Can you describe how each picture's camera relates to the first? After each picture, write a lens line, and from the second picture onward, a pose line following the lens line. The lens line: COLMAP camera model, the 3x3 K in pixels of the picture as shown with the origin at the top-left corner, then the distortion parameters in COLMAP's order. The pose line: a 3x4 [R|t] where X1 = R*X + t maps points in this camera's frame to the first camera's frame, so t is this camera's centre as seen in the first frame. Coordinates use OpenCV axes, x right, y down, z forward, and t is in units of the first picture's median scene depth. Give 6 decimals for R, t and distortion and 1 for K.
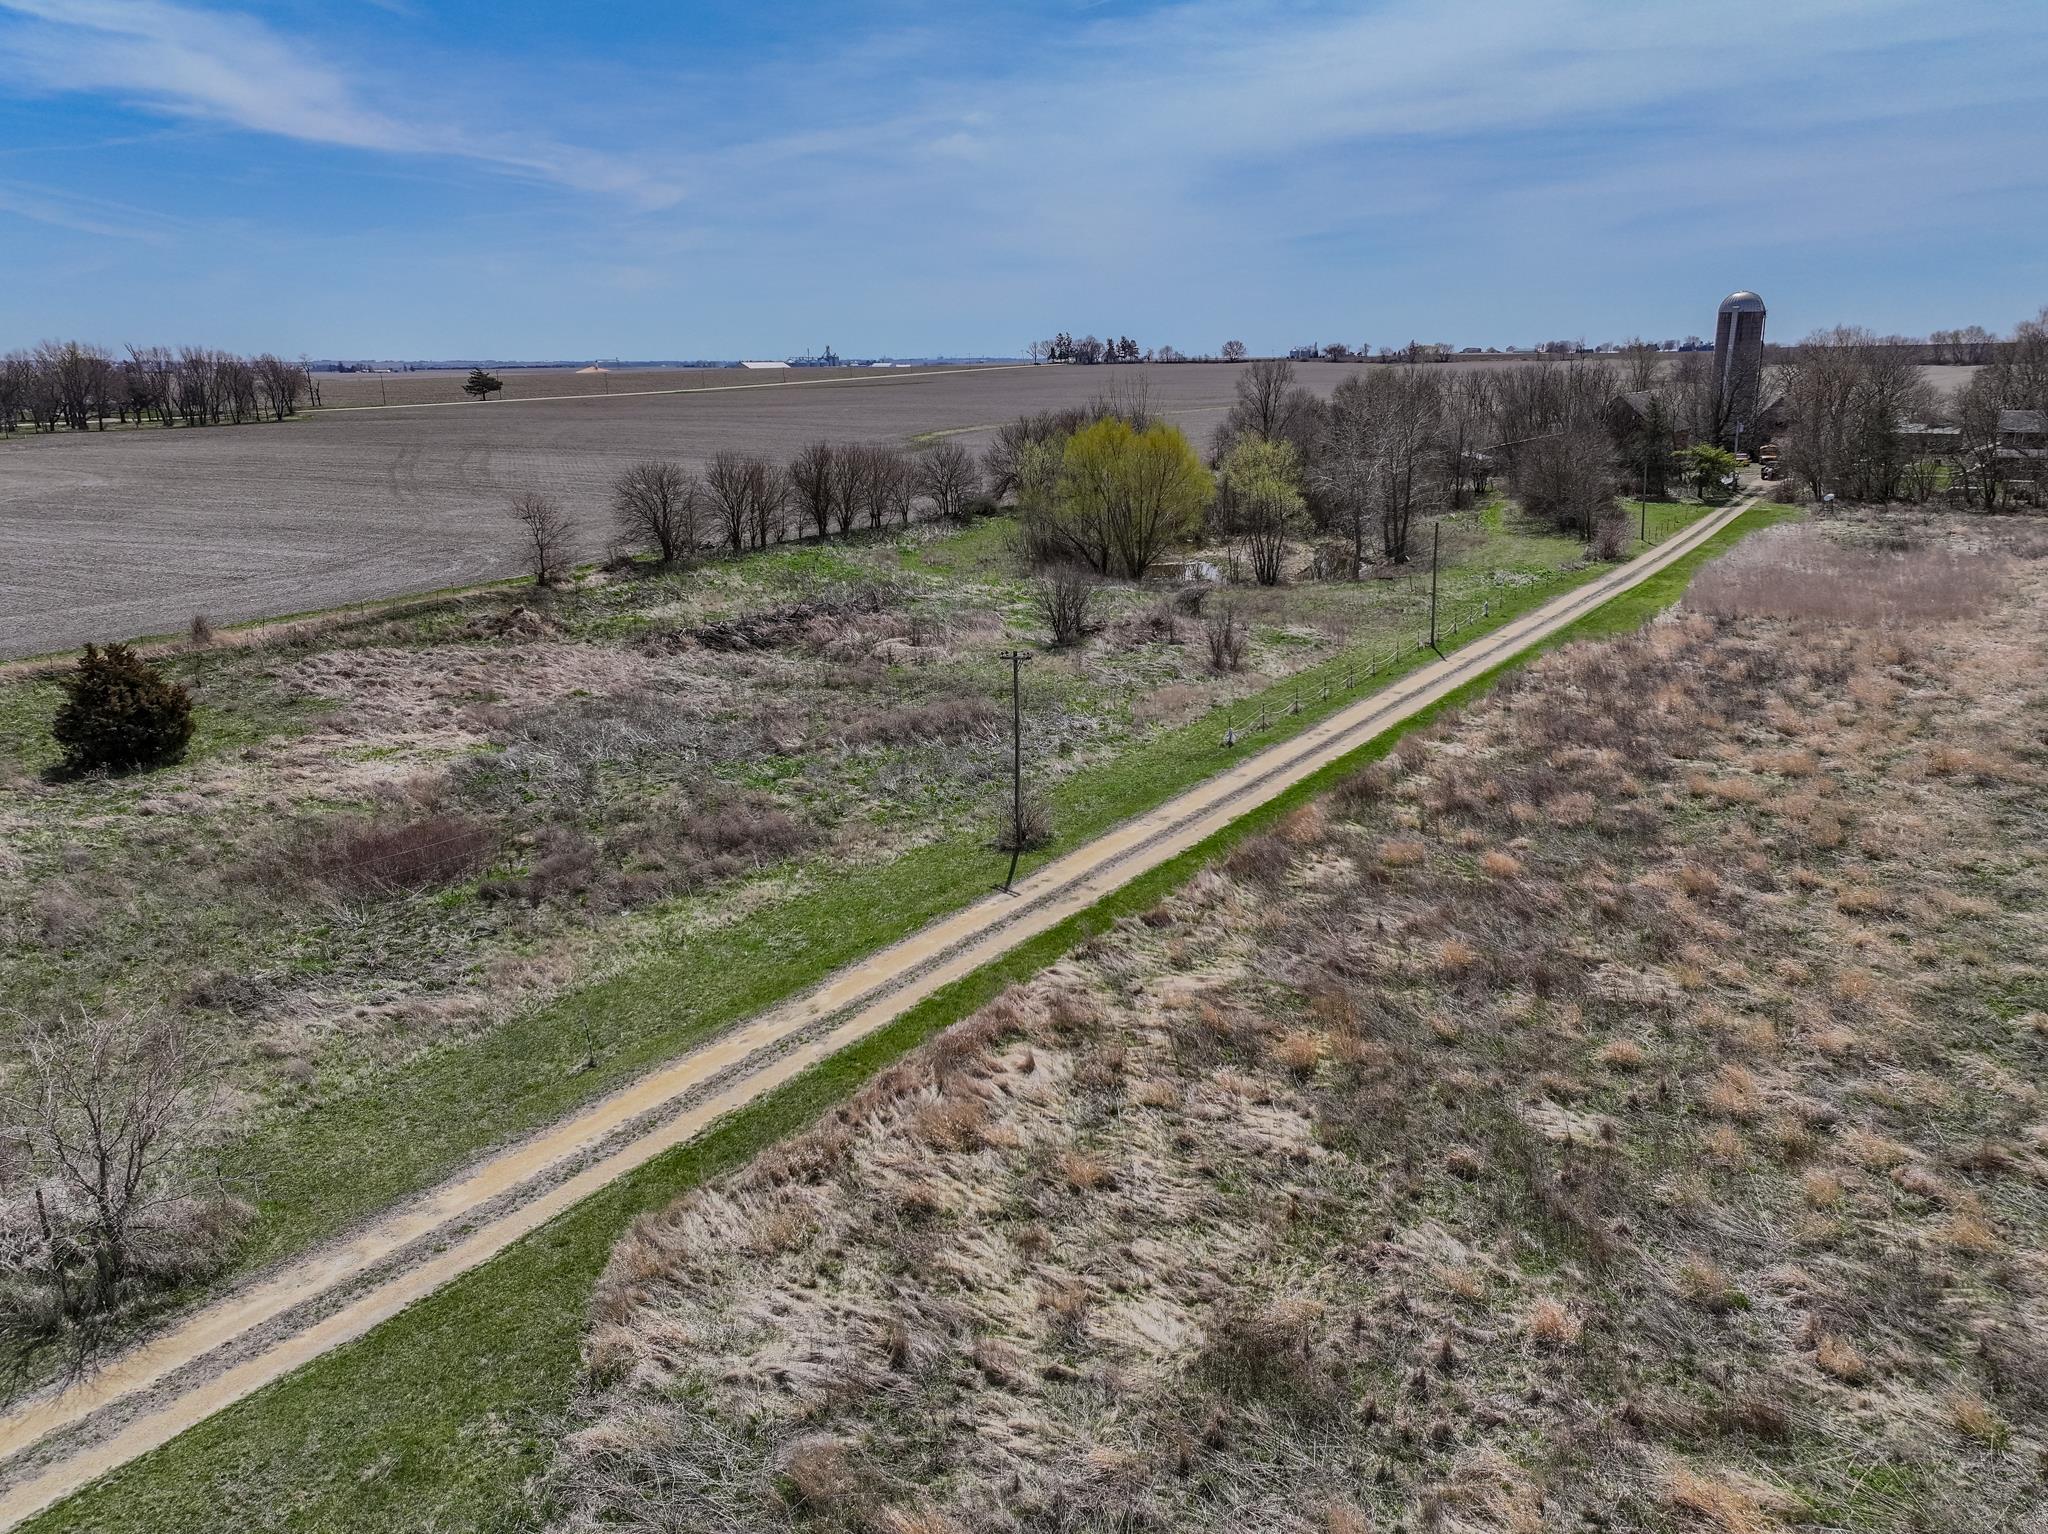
lens RADIAL K [[1453.7, 0, 1024.0], [0, 1453.7, 767.0], [0, 0, 1]] dist [-0.005657, 0.014660]
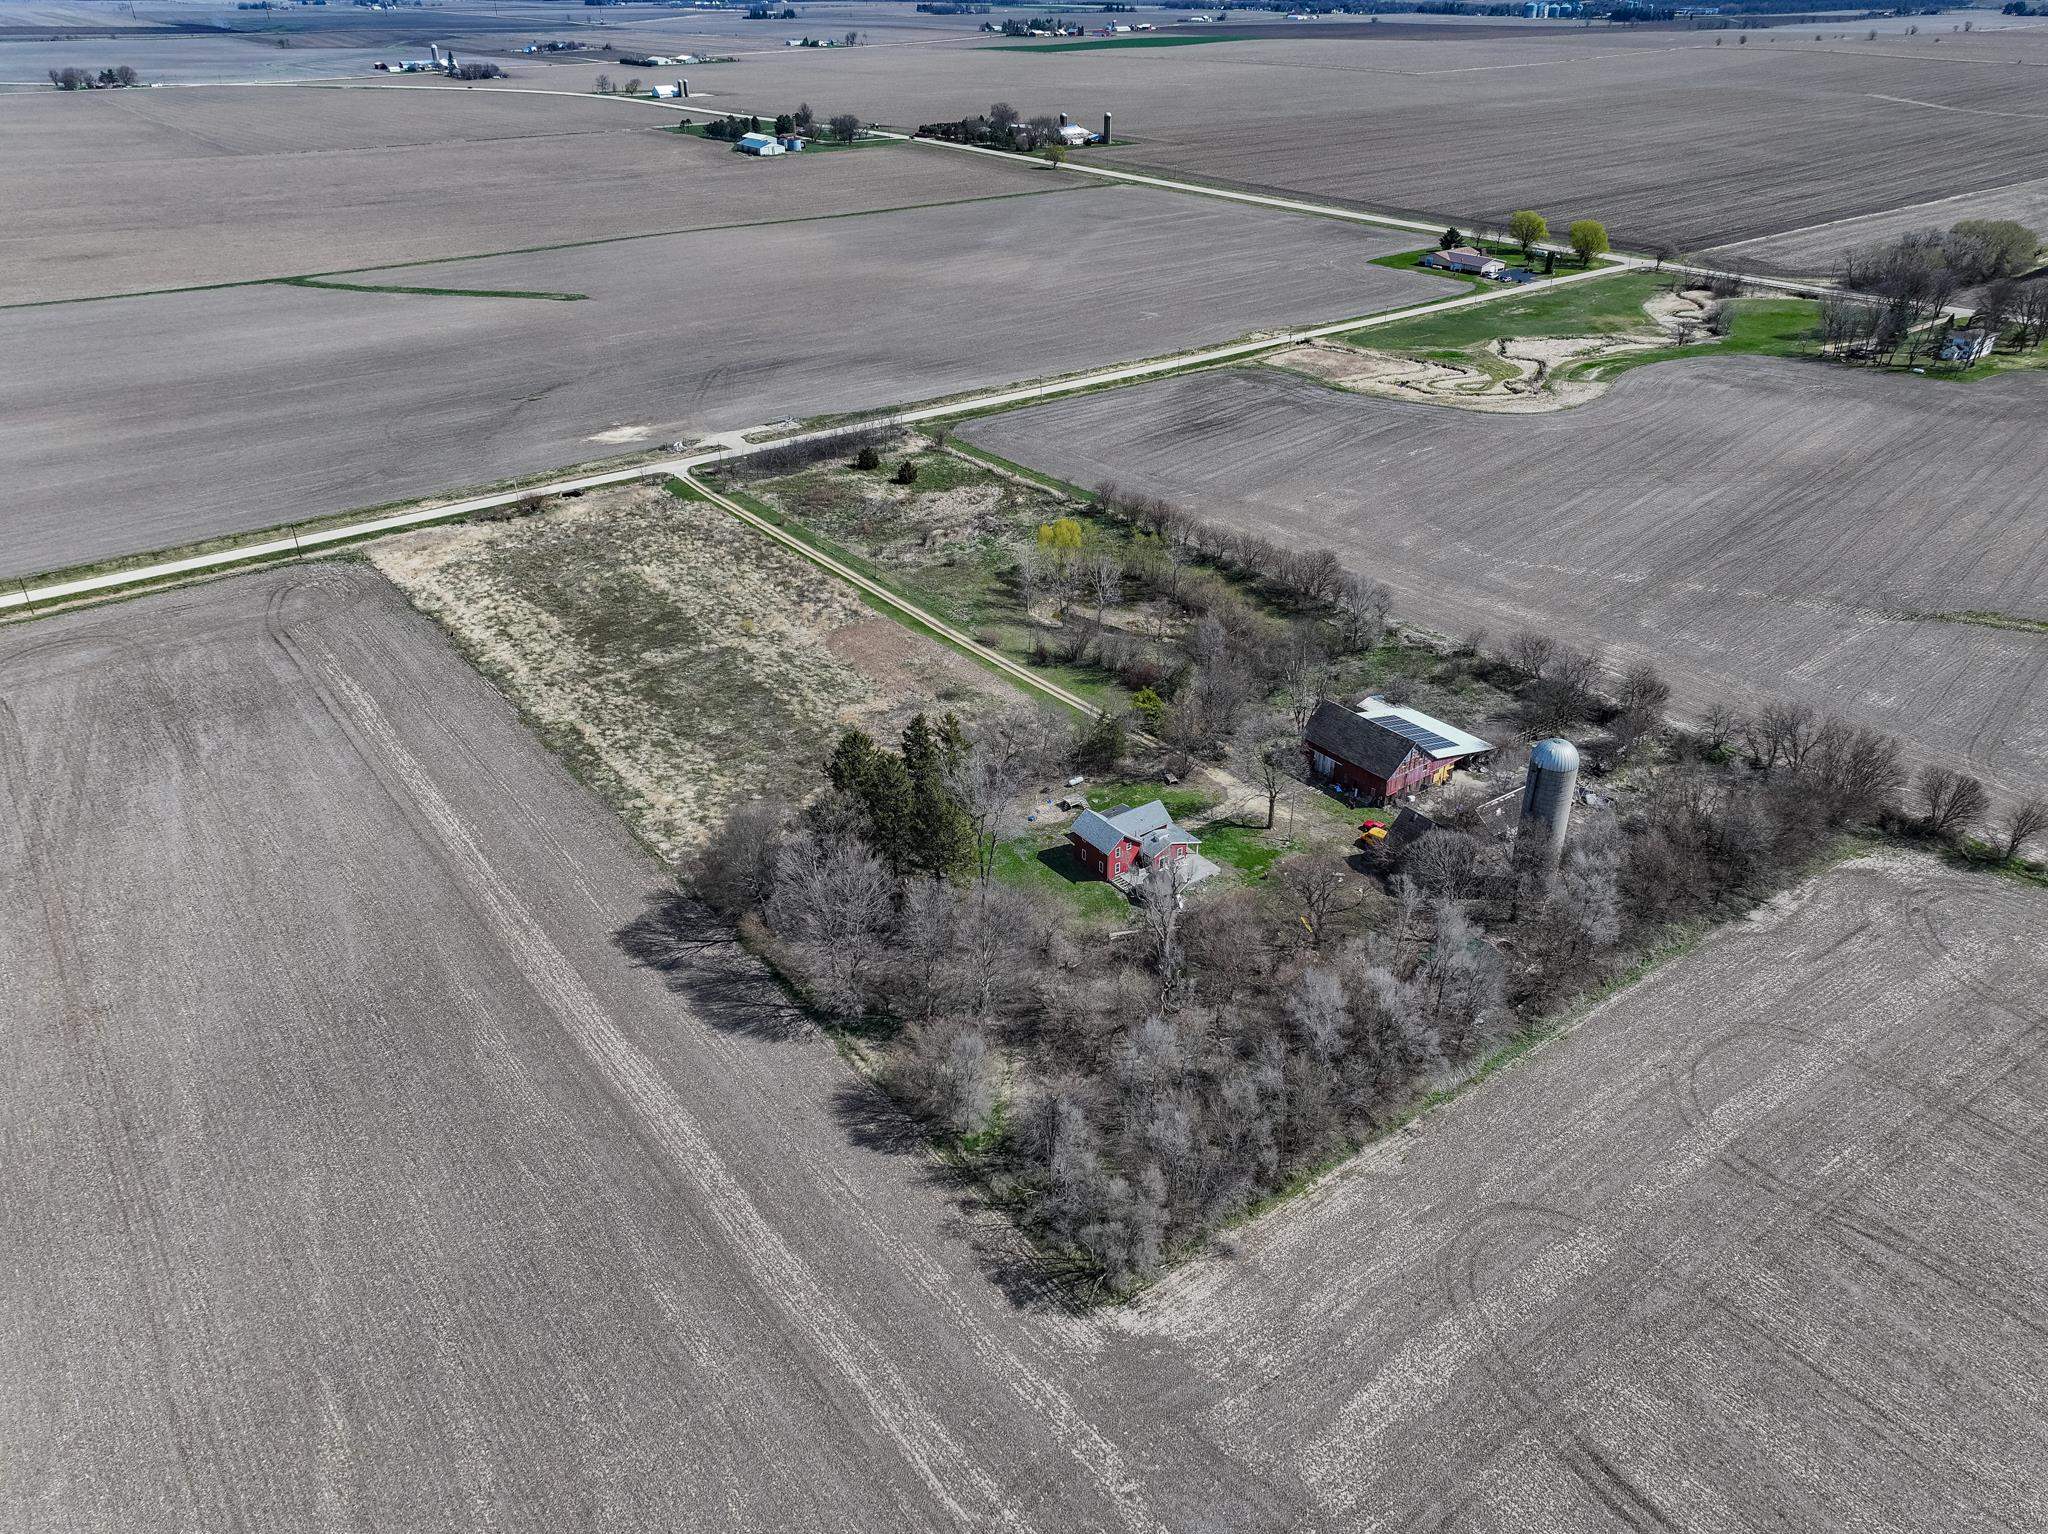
lens RADIAL K [[1453.7, 0, 1024.0], [0, 1453.7, 767.0], [0, 0, 1]] dist [-0.005657, 0.014660]
pose [[-0.333136, 0.459040, -0.823591, 7.046302], [-0.256029, 0.796626, 0.547572, -3.748923], [0.907452, 0.393279, -0.147857, 4.321216]]
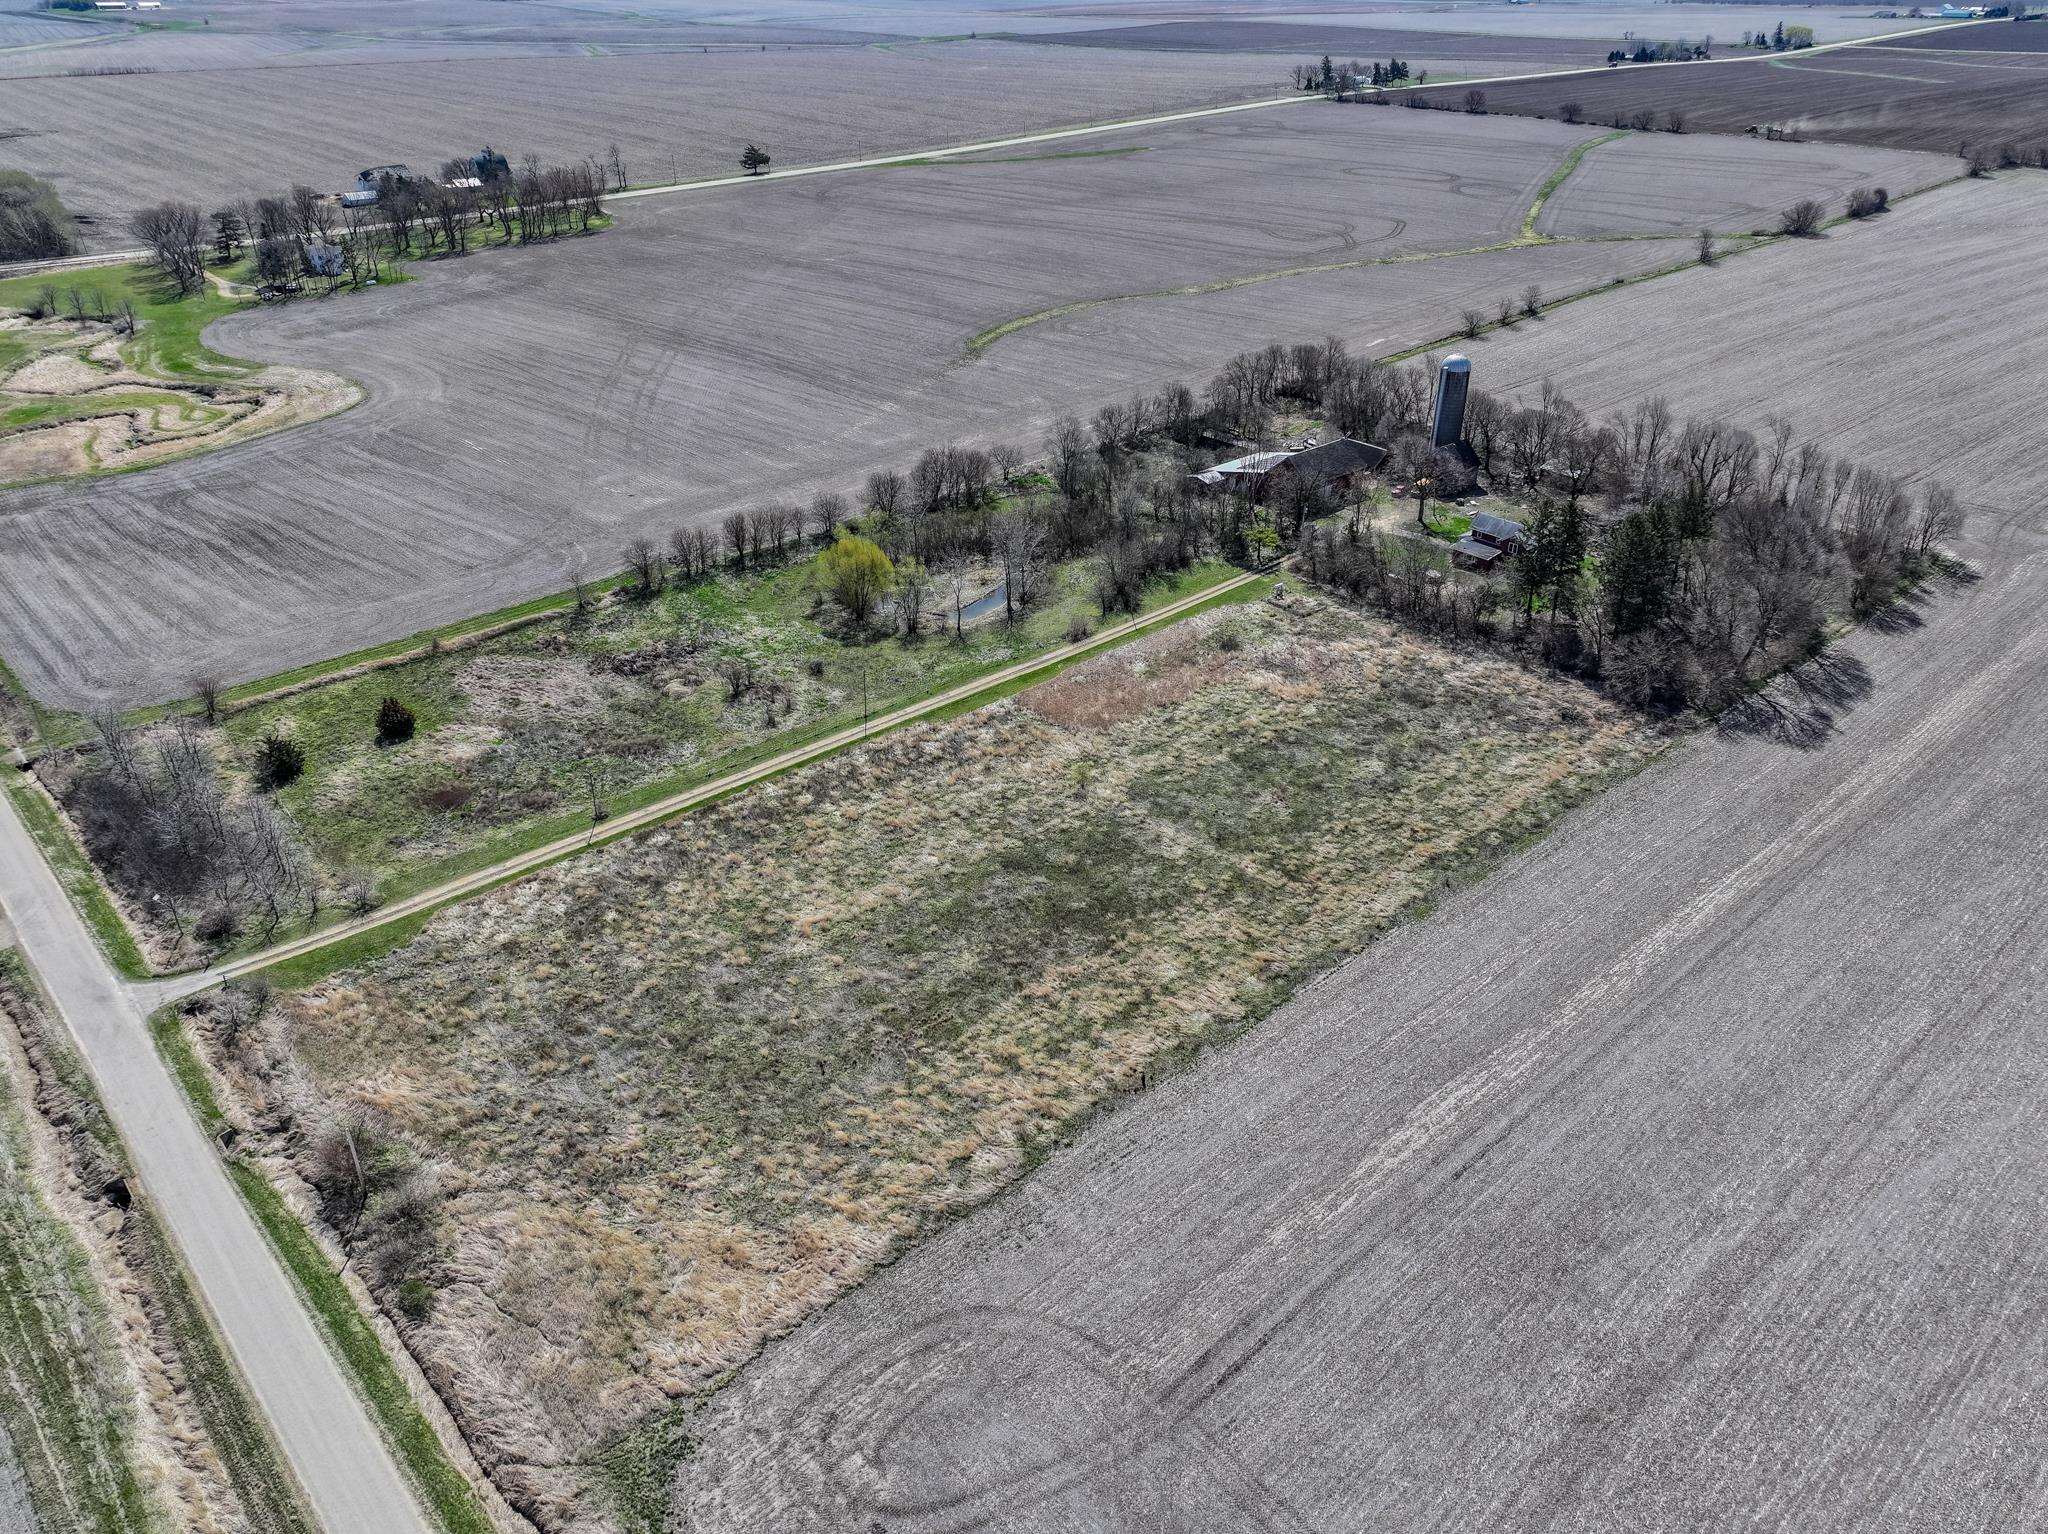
lens RADIAL K [[1428.0, 0, 979.5], [0, 1428.0, 766.2], [0, 0, 1]] dist [0.009010, 0.004099]
pose [[0.965188, 0.134117, -0.224554, 2.220472], [-0.076437, 0.965683, 0.248220, -1.342363], [0.250138, -0.222415, 0.942318, -2.754405]]
